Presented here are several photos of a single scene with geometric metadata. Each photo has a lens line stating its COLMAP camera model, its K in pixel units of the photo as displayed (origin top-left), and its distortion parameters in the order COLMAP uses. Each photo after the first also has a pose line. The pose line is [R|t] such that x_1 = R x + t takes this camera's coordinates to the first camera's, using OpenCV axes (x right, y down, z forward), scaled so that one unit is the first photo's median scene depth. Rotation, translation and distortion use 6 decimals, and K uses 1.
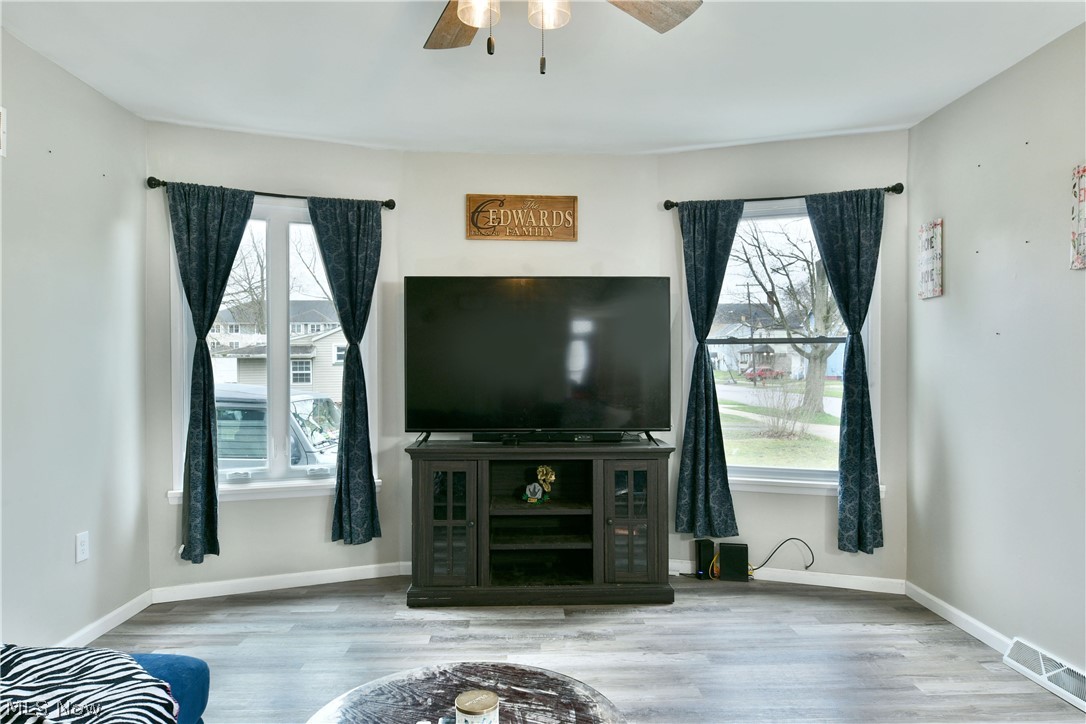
lens RADIAL K [[686.9, 0, 544.4], [0, 686.9, 368.8], [0, 0, 1]] dist [-0.014576, 0.002339]
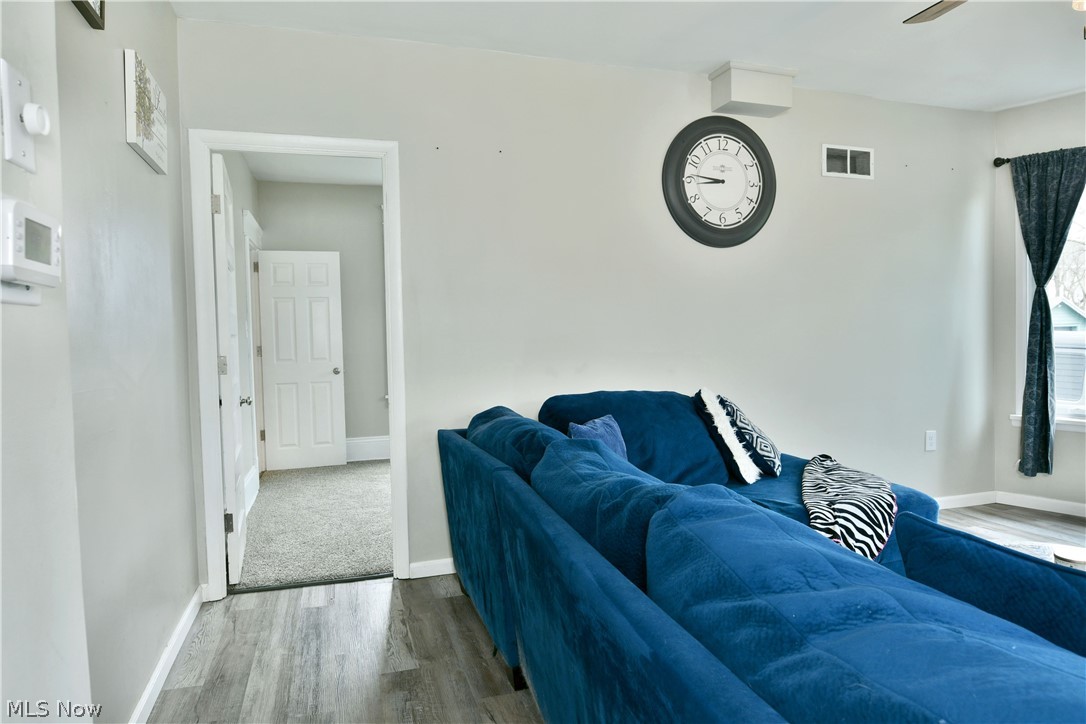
lens RADIAL K [[656.2, 0, 535.6], [0, 656.2, 356.9], [0, 0, 1]] dist [-0.016007, -0.001428]
pose [[0.265970, 0.030625, -0.963495, 0.315923], [0.013062, 0.999289, 0.035369, 0.023531], [0.963893, -0.021993, 0.265381, -0.112019]]
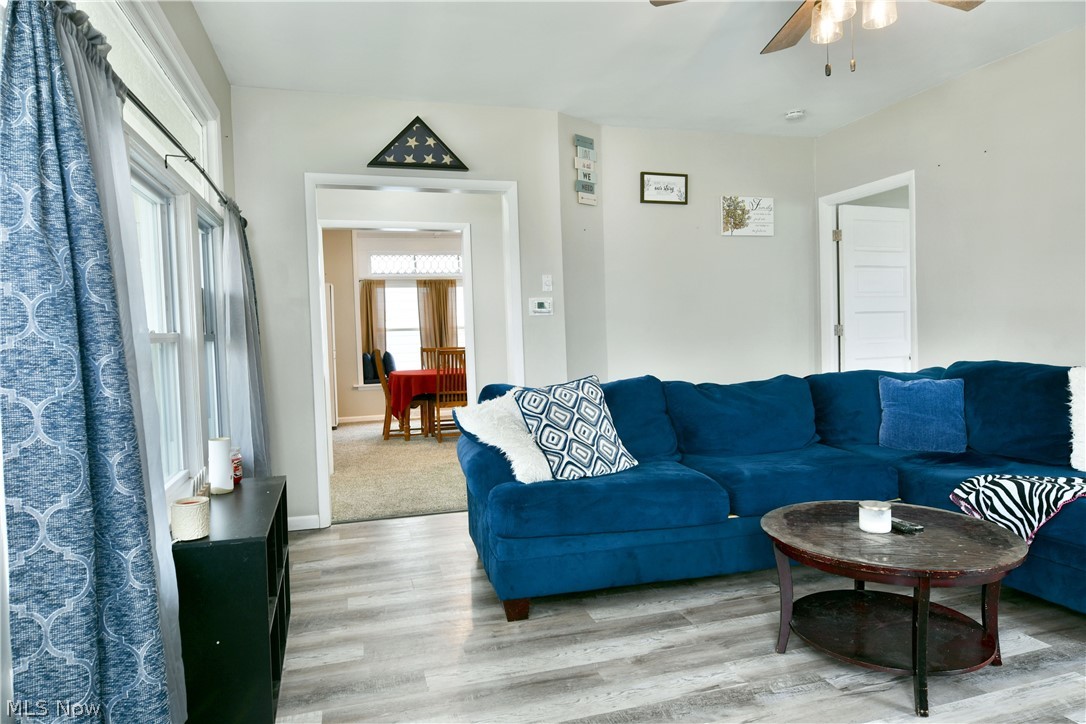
lens RADIAL K [[656.2, 0, 548.1], [0, 656.2, 364.7], [0, 0, 1]] dist [-0.016007, -0.001428]
pose [[-0.964877, 0.043681, -0.259045, 0.380884], [0.029966, 0.997944, 0.056658, 0.031958], [0.260987, 0.046905, -0.964202, 0.887163]]
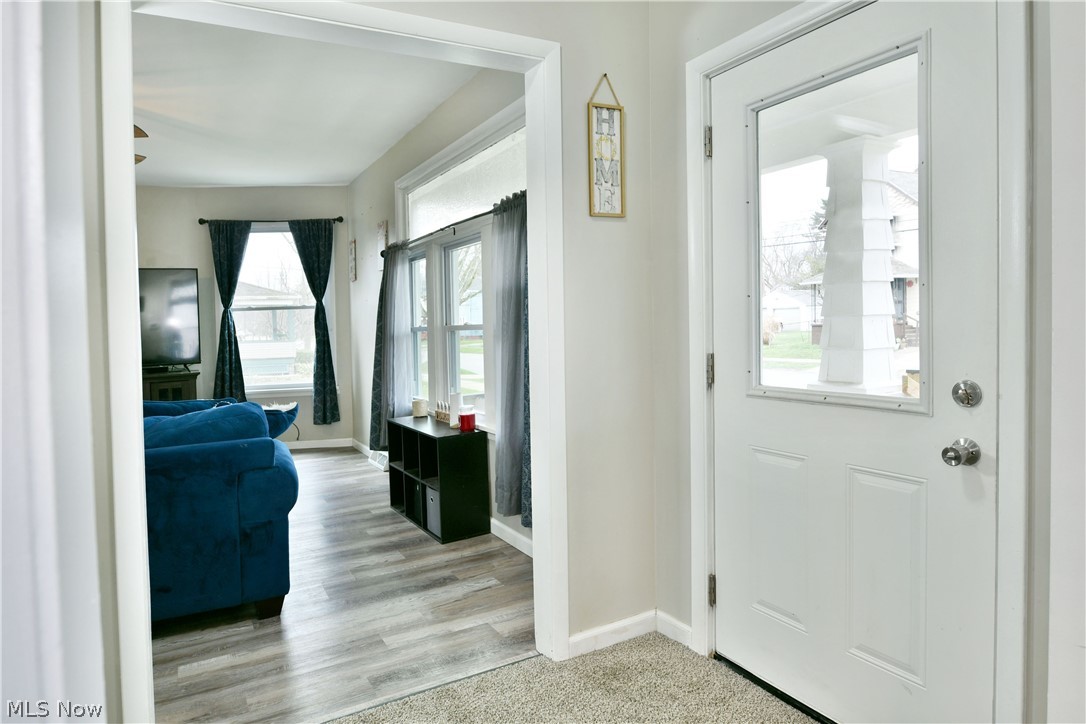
lens RADIAL K [[656.2, 0, 561.9], [0, 656.2, 319.3], [0, 0, 1]] dist [-0.016007, -0.001428]
pose [[0.871186, -0.032885, 0.489851, 0.175548], [0.042010, 0.999088, -0.007641, 0.035219], [-0.489153, 0.027235, 0.871773, -0.772538]]
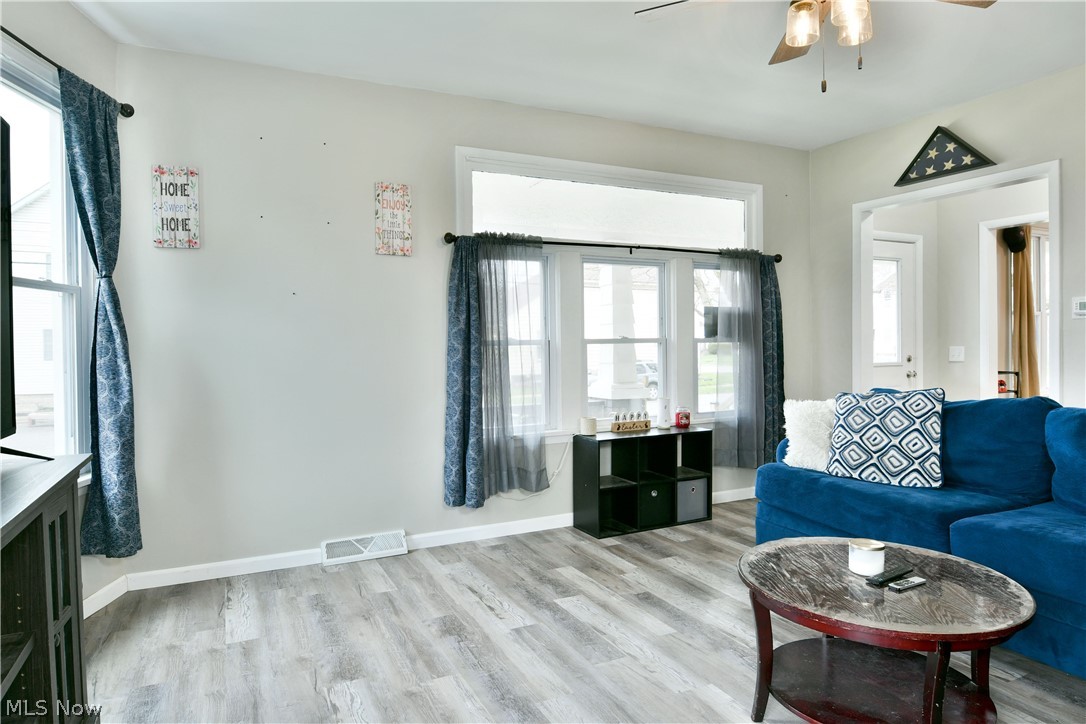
lens RADIAL K [[656.2, 0, 522.0], [0, 656.2, 362.3], [0, 0, 1]] dist [-0.016007, -0.001428]
pose [[-0.395933, -0.017177, 0.918119, -0.407883], [0.019096, 0.999455, 0.026933, 0.033424], [-0.918081, 0.028196, -0.395389, 0.864637]]
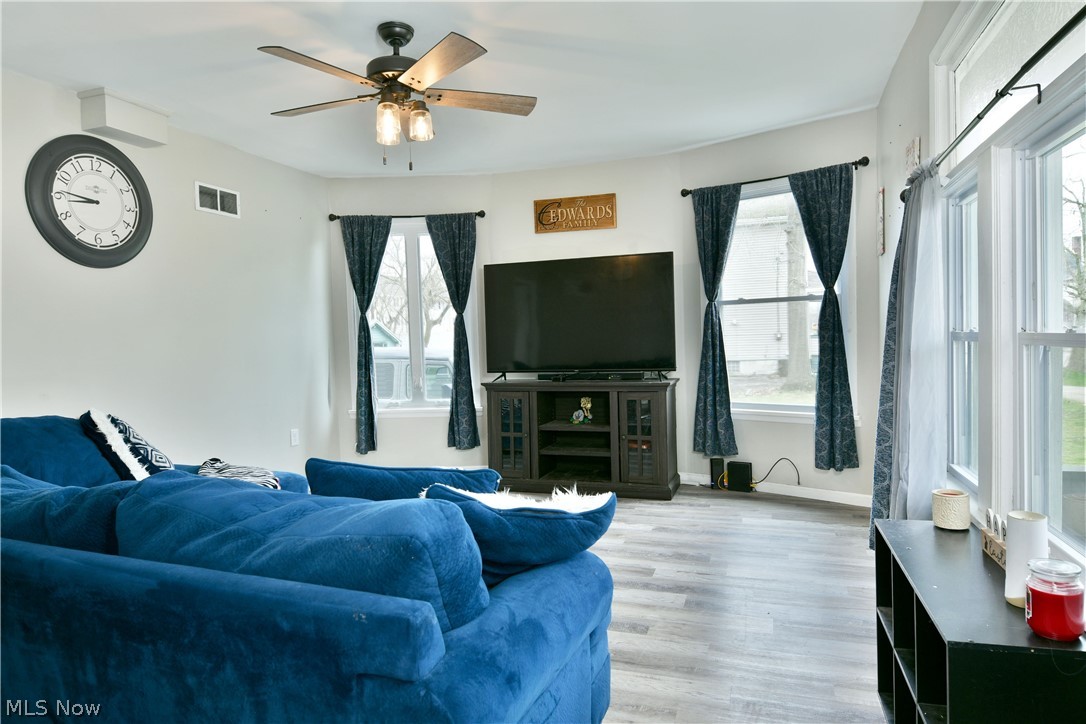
lens RADIAL K [[656.2, 0, 546.9], [0, 656.2, 357.8], [0, 0, 1]] dist [-0.016007, -0.001428]
pose [[0.933668, -0.015102, -0.357822, 0.406270], [0.028100, 0.999119, 0.031154, 0.020881], [0.357036, -0.039143, 0.933270, -0.244809]]
